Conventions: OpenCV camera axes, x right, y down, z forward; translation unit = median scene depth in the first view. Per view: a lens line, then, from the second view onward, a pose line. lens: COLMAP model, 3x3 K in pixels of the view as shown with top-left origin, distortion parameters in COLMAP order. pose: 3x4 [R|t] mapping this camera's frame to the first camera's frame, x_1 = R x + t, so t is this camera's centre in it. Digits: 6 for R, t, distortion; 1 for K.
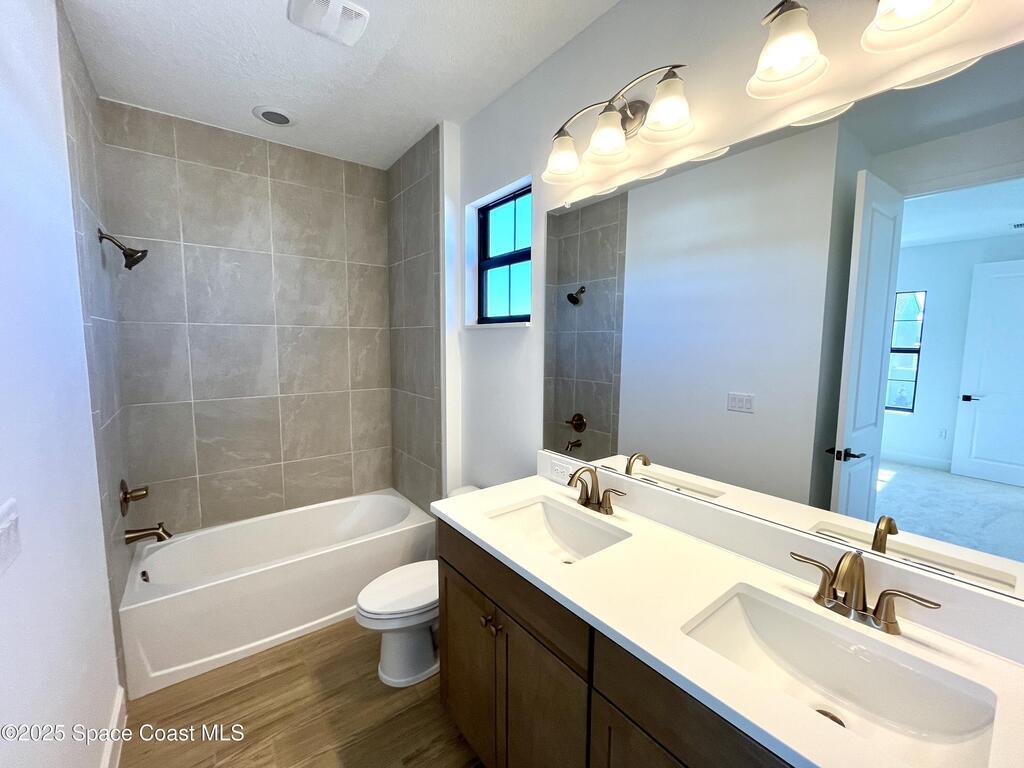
lens RADIAL K [[412.9, 0, 508.9], [0, 412.9, 380.5], [0, 0, 1]] dist [-0.001970, -0.000337]
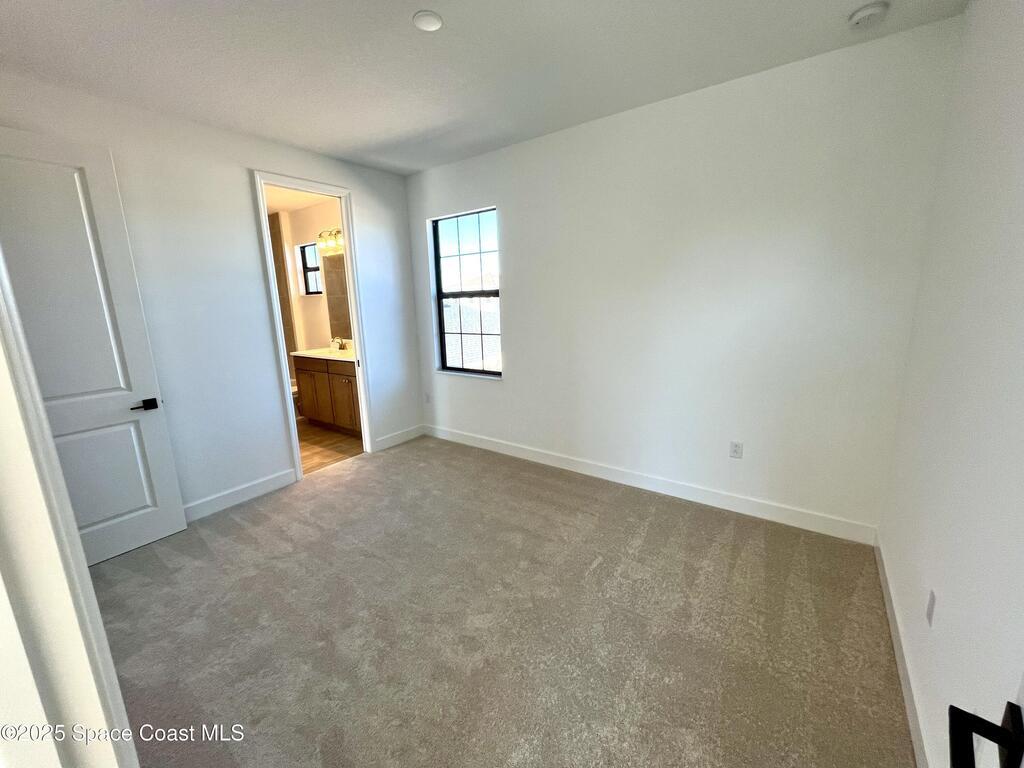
lens RADIAL K [[412.9, 0, 510.0], [0, 412.9, 381.9], [0, 0, 1]] dist [-0.001970, -0.000337]
pose [[0.959588, -0.092658, 0.265715, 0.332413], [0.063721, 0.991256, 0.115544, 0.147240], [-0.274098, -0.093943, 0.957102, -1.482380]]
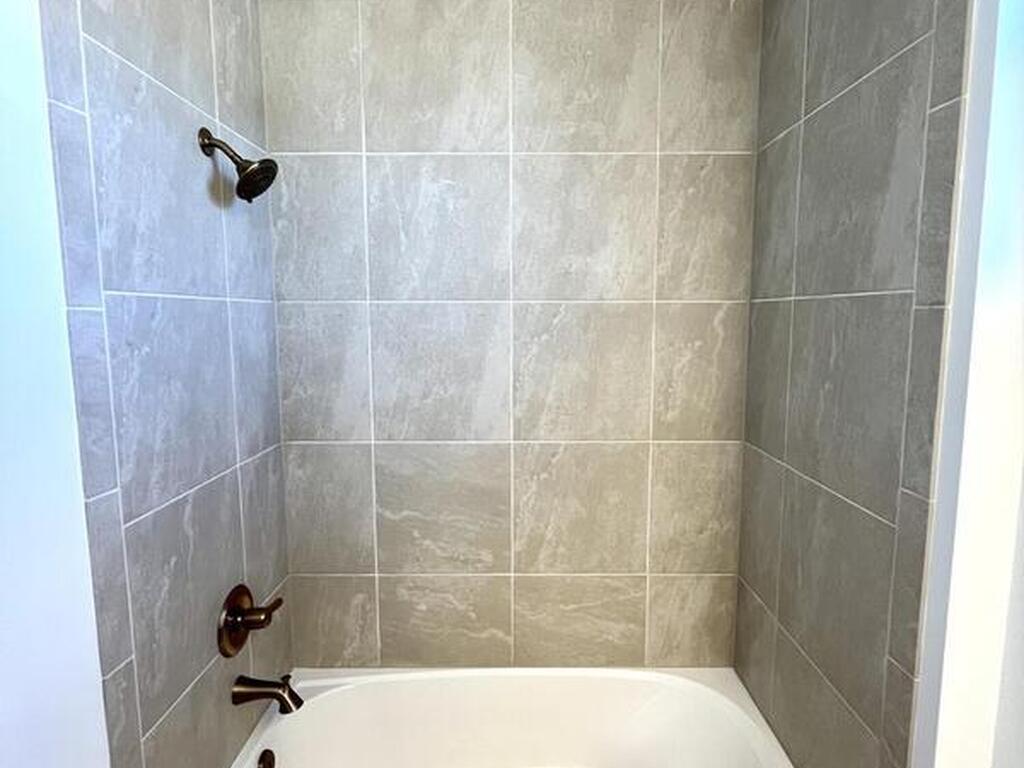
lens RADIAL K [[557.6, 0, 512.6], [0, 557.6, 378.8], [0, 0, 1]] dist [-0.002446, 0.000076]
pose [[0.791915, 0.057749, -0.607894, -0.155463], [-0.051401, 0.998289, 0.027875, -0.060319], [0.608464, 0.009172, 0.793529, 0.478057]]
